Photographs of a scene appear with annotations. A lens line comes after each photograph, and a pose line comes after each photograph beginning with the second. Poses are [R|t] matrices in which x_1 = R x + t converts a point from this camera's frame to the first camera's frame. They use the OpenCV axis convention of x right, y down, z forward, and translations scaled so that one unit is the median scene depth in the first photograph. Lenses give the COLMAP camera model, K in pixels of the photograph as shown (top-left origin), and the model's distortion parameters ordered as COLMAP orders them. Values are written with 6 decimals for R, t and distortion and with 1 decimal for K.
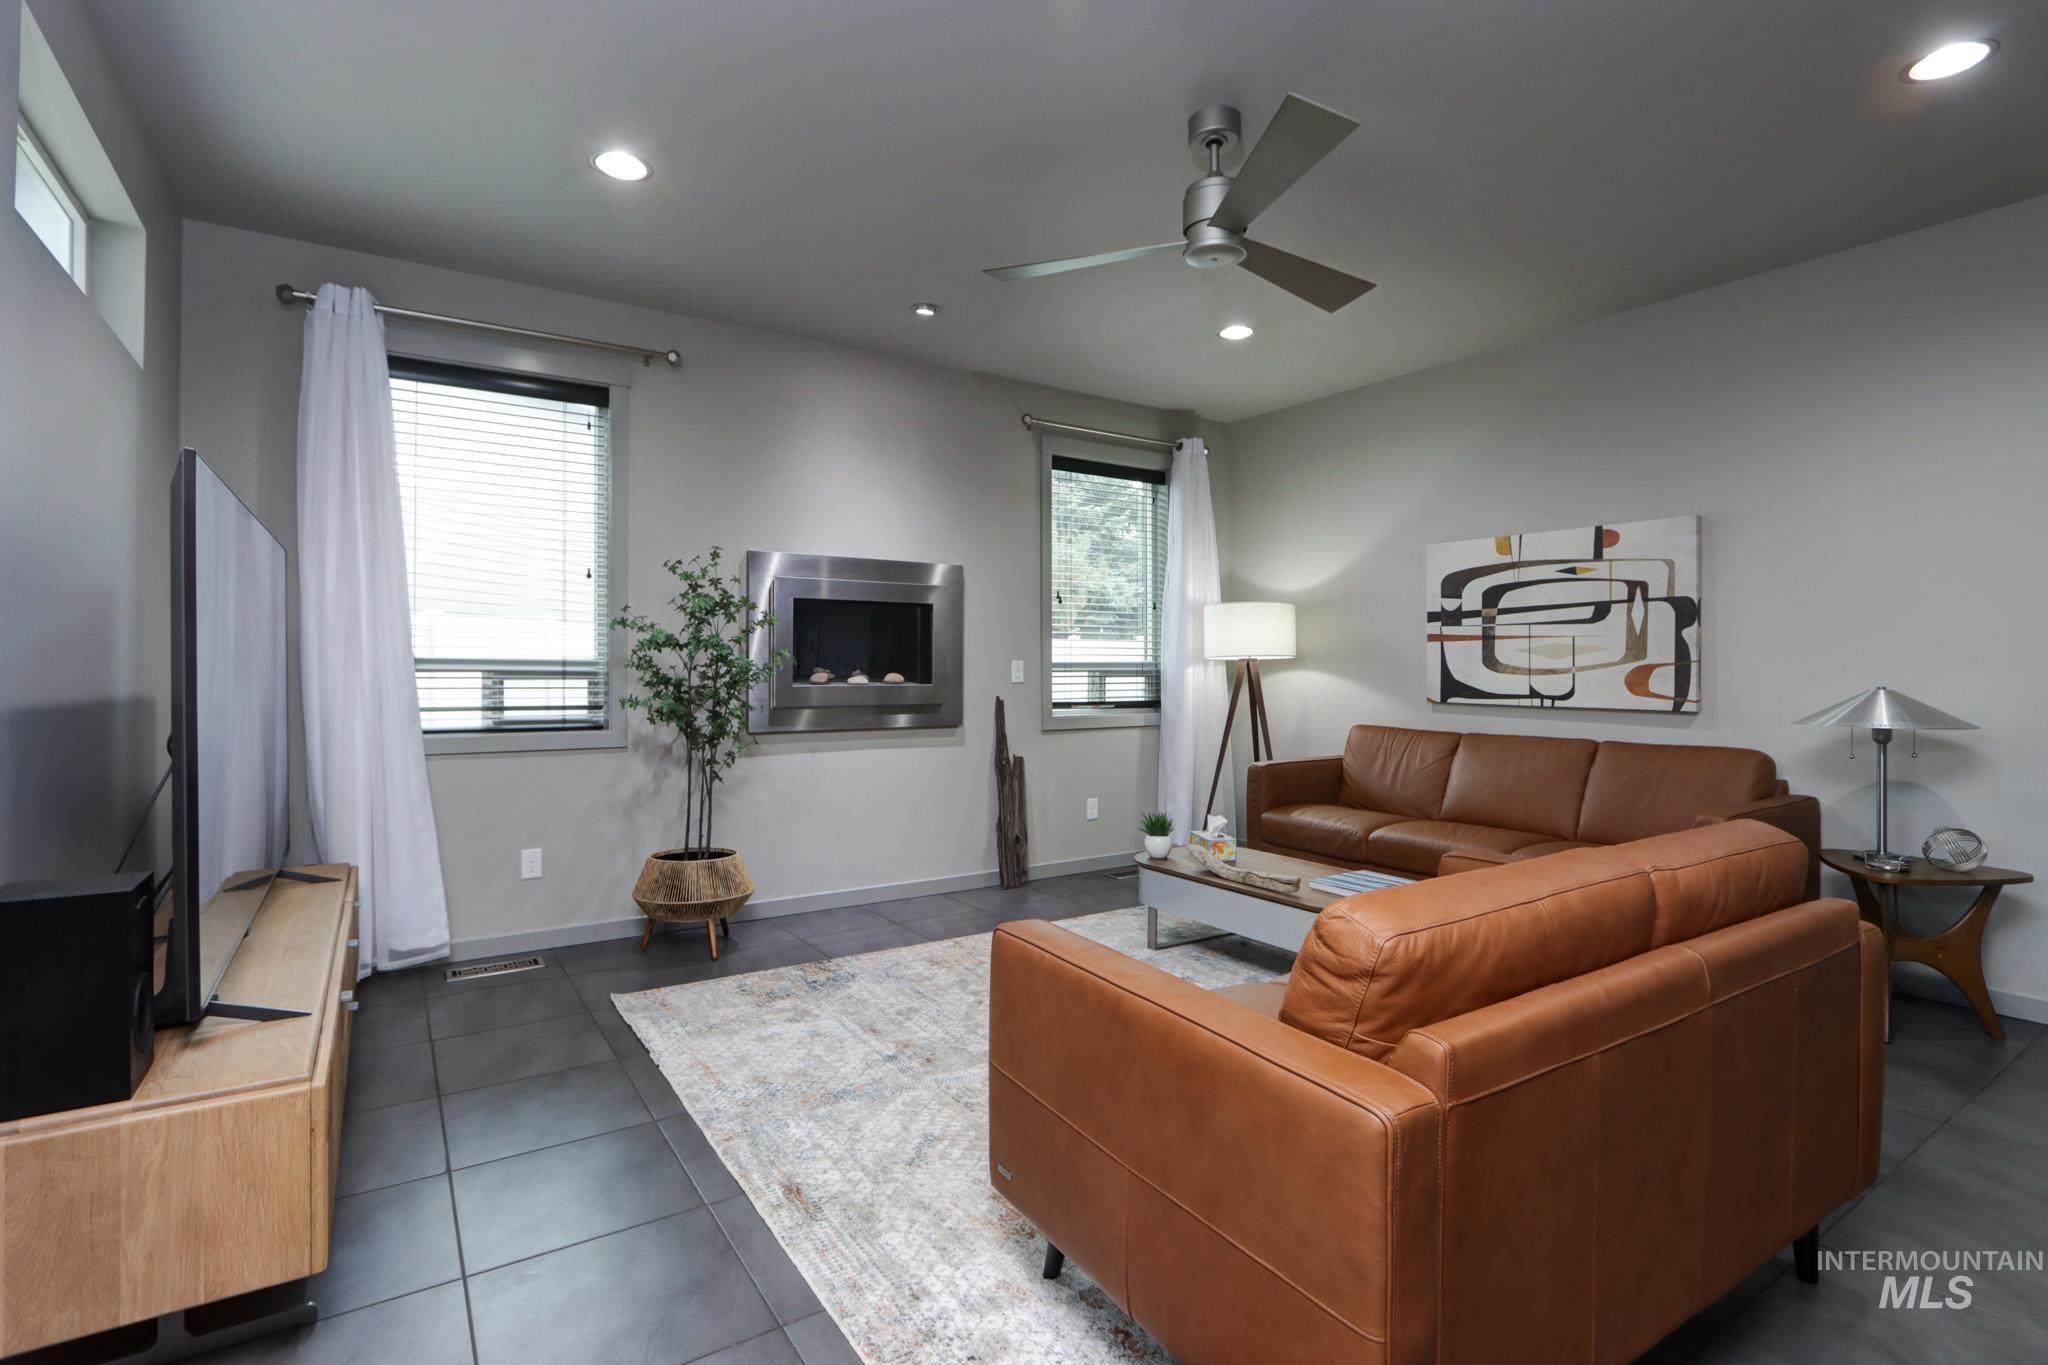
lens RADIAL K [[972.3, 0, 1020.8], [0, 972.3, 677.0], [0, 0, 1]] dist [-0.015162, 0.001800]
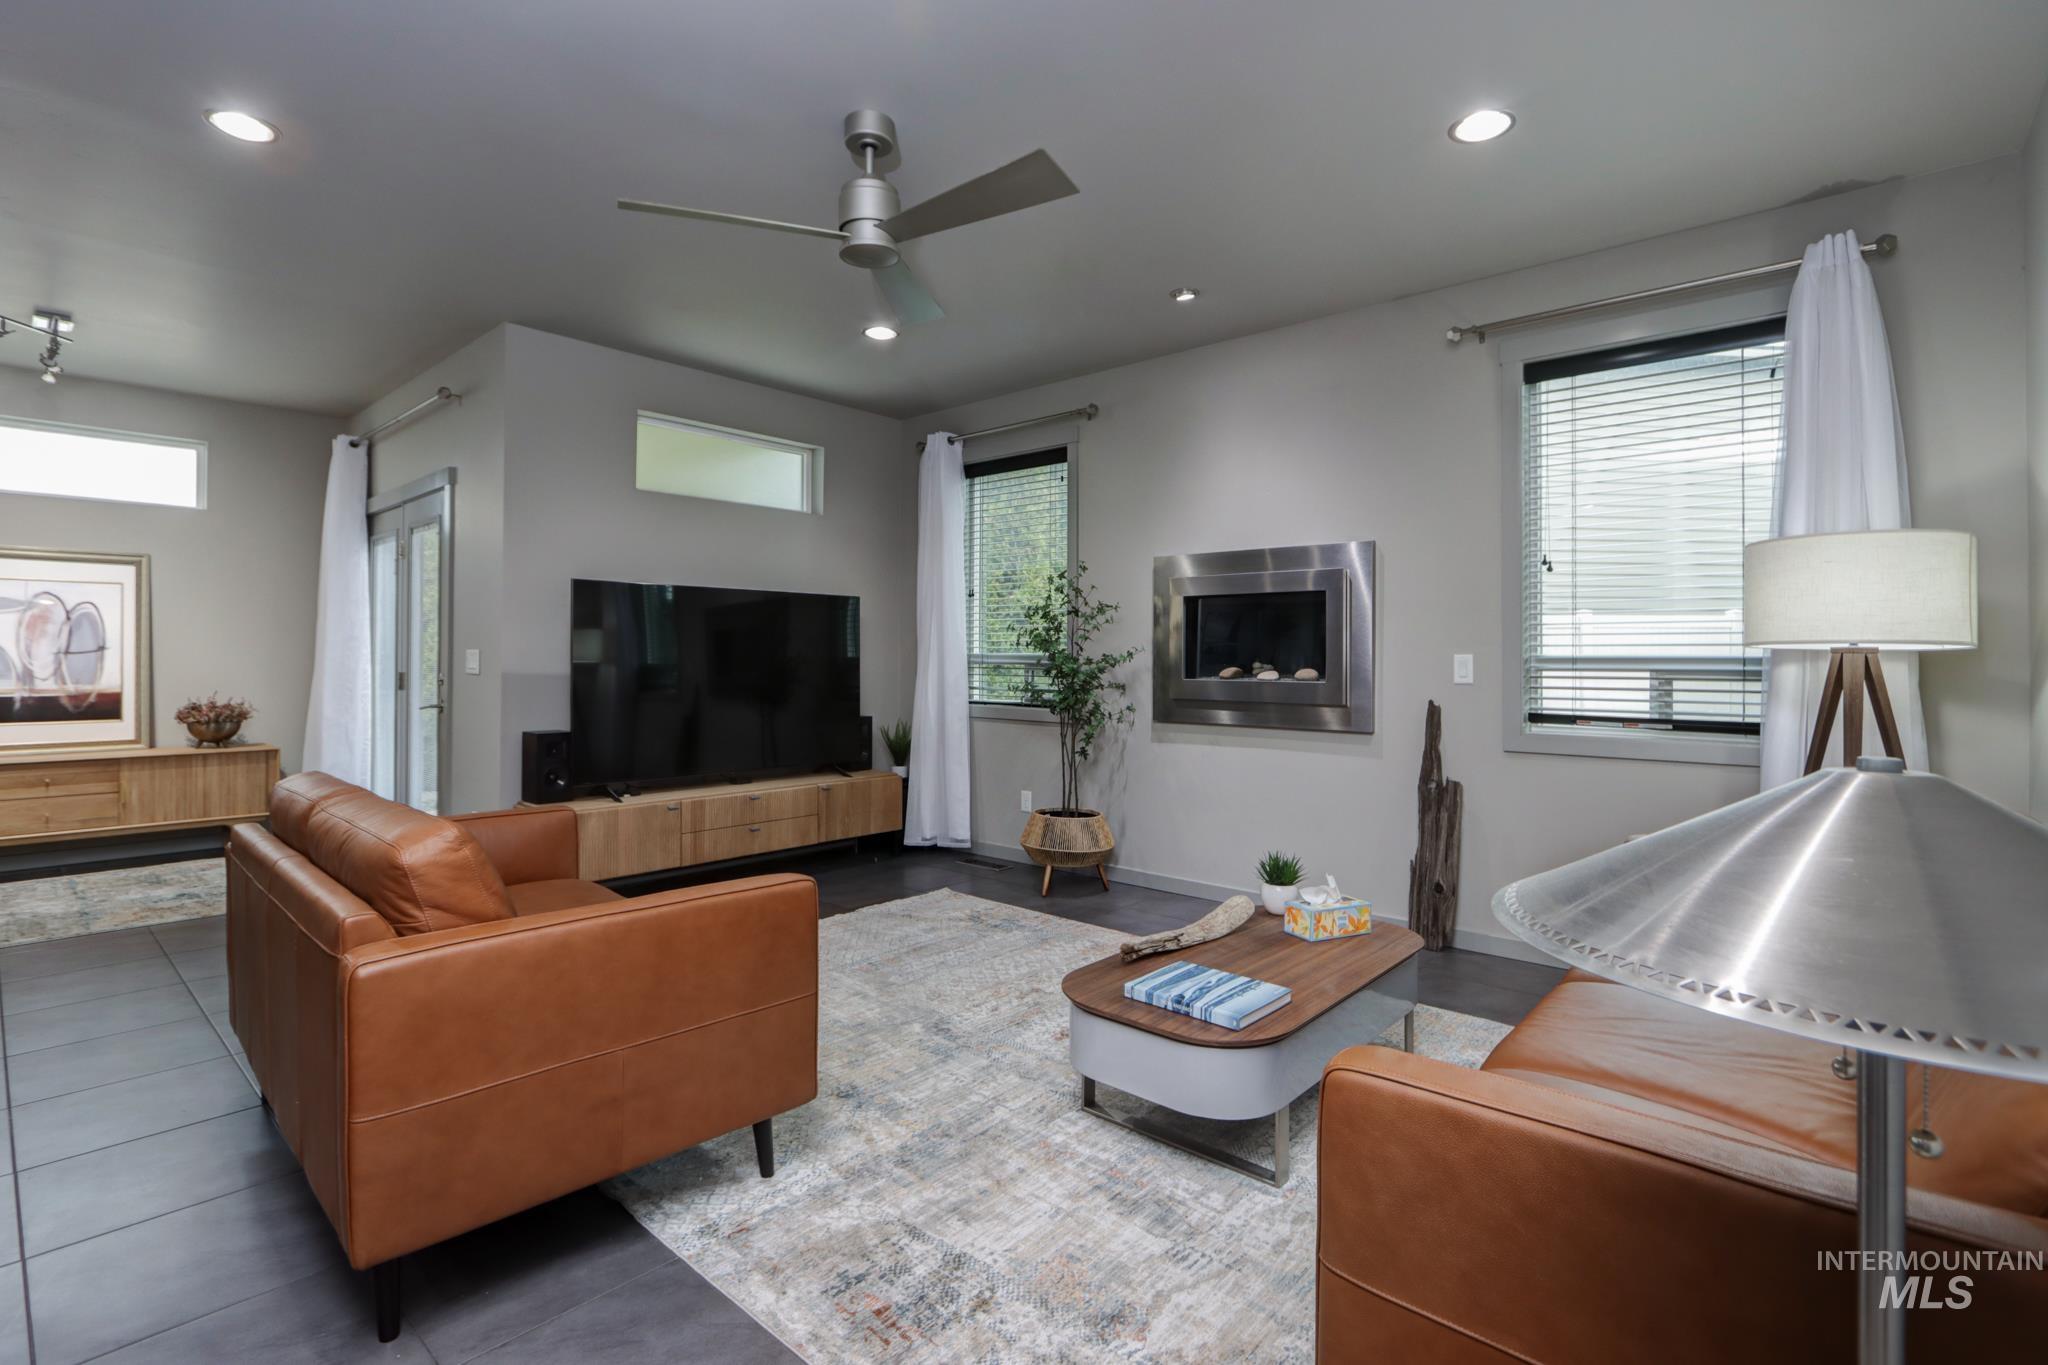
lens RADIAL K [[972.3, 0, 1024.4], [0, 972.3, 661.6], [0, 0, 1]] dist [-0.015162, 0.001800]
pose [[0.249090, 0.000355, -0.968480, 0.827891], [-0.017118, 0.999845, -0.004036, -0.003023], [0.968329, 0.017584, 0.249058, 0.626824]]
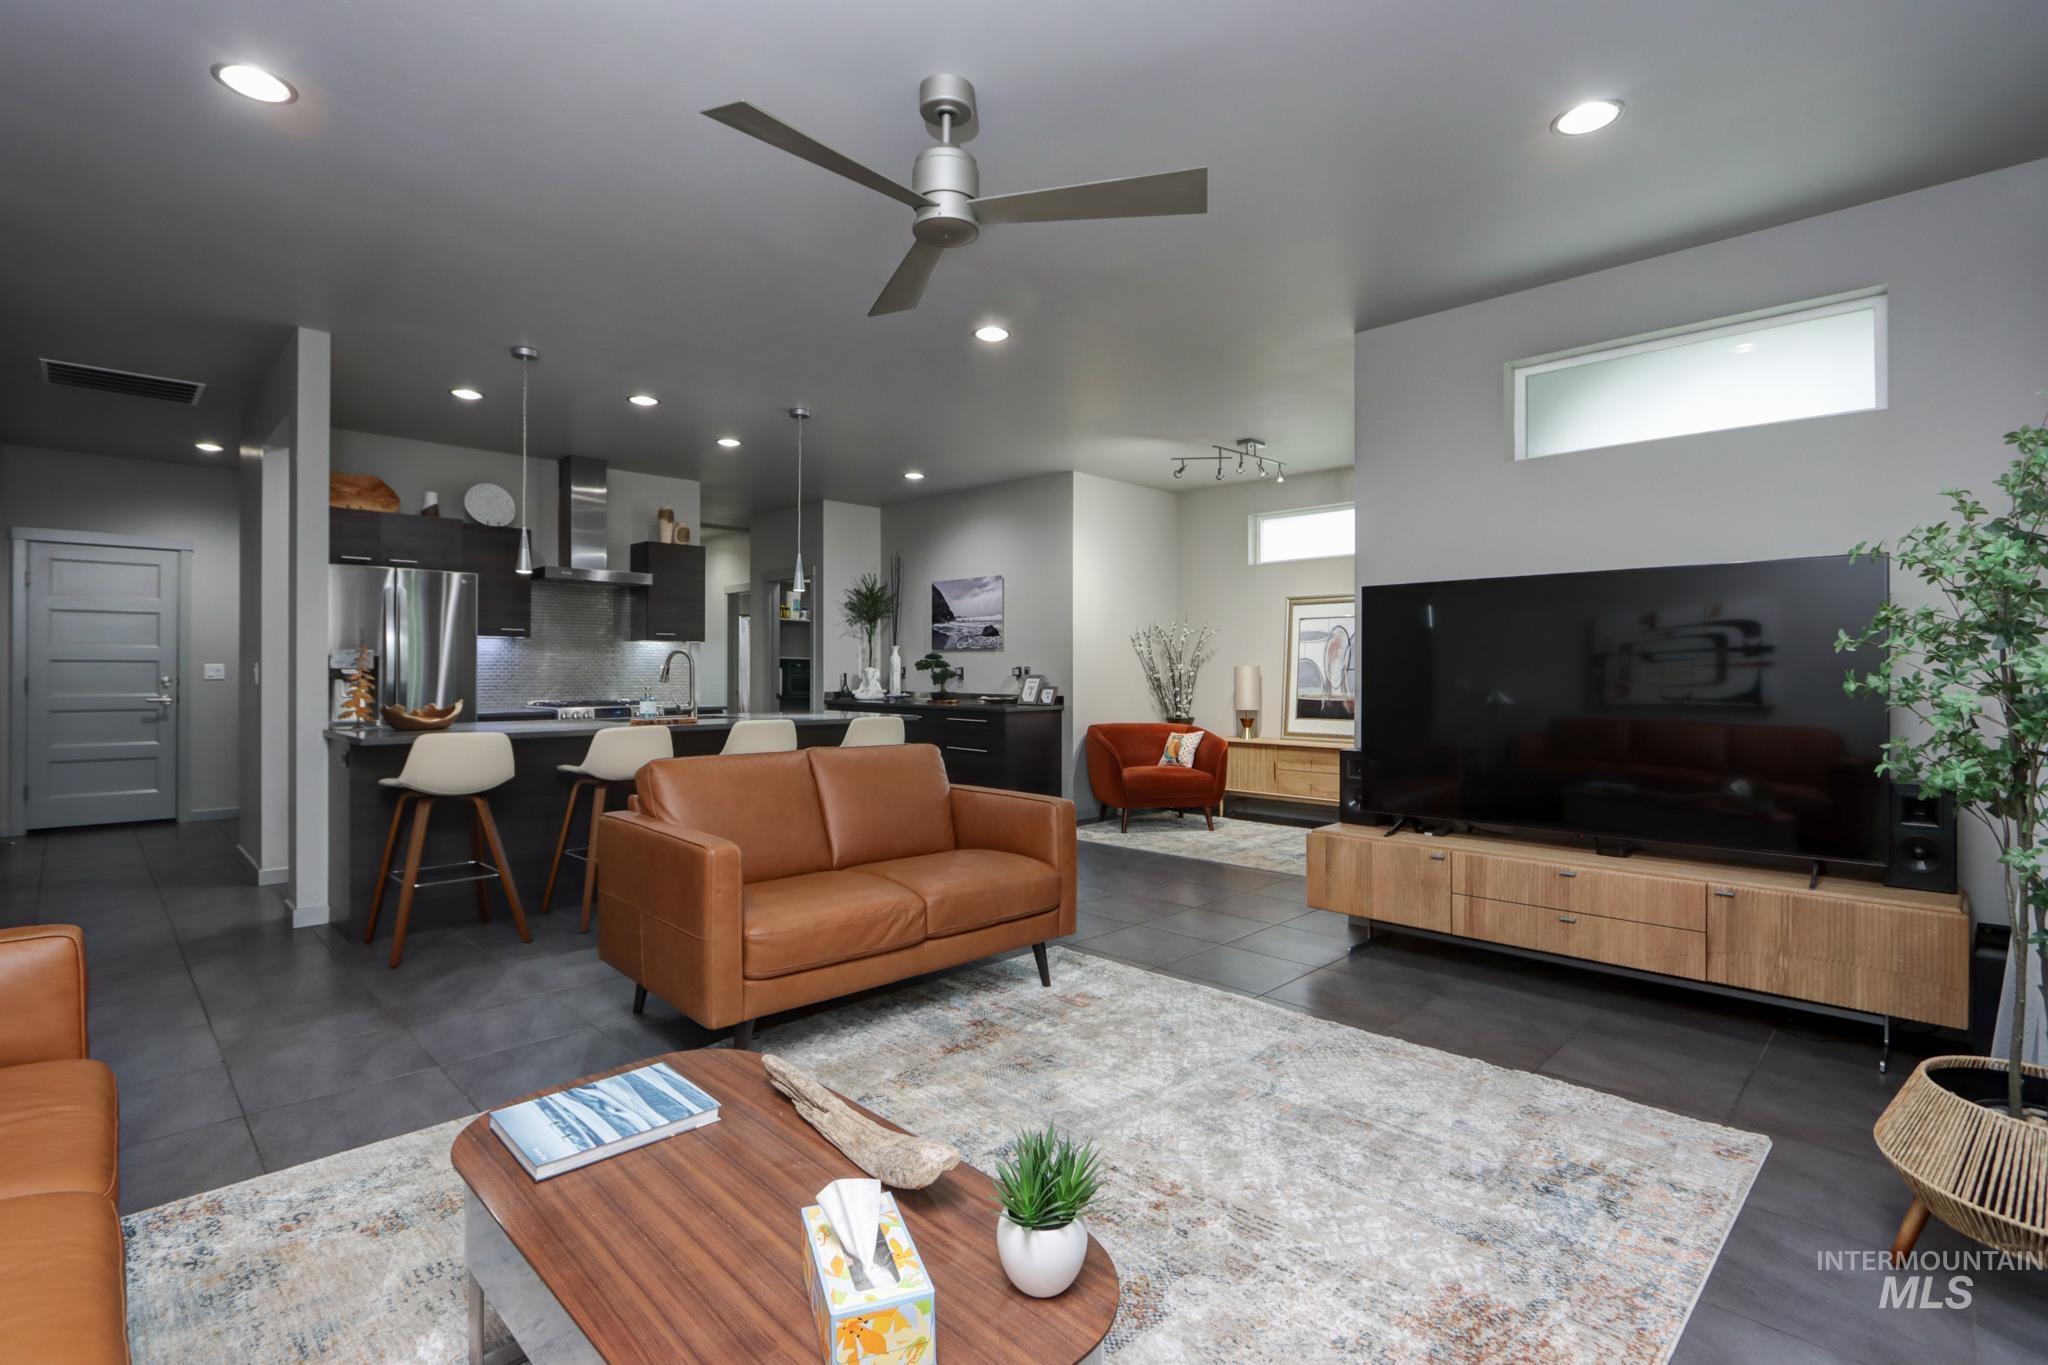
lens RADIAL K [[972.3, 0, 1005.5], [0, 972.3, 669.7], [0, 0, 1]] dist [-0.015162, 0.001800]
pose [[-0.980924, -0.006293, -0.194287, 0.216489], [-0.008823, 0.999887, 0.012158, -0.013463], [0.194189, 0.013640, -0.980869, 1.318693]]
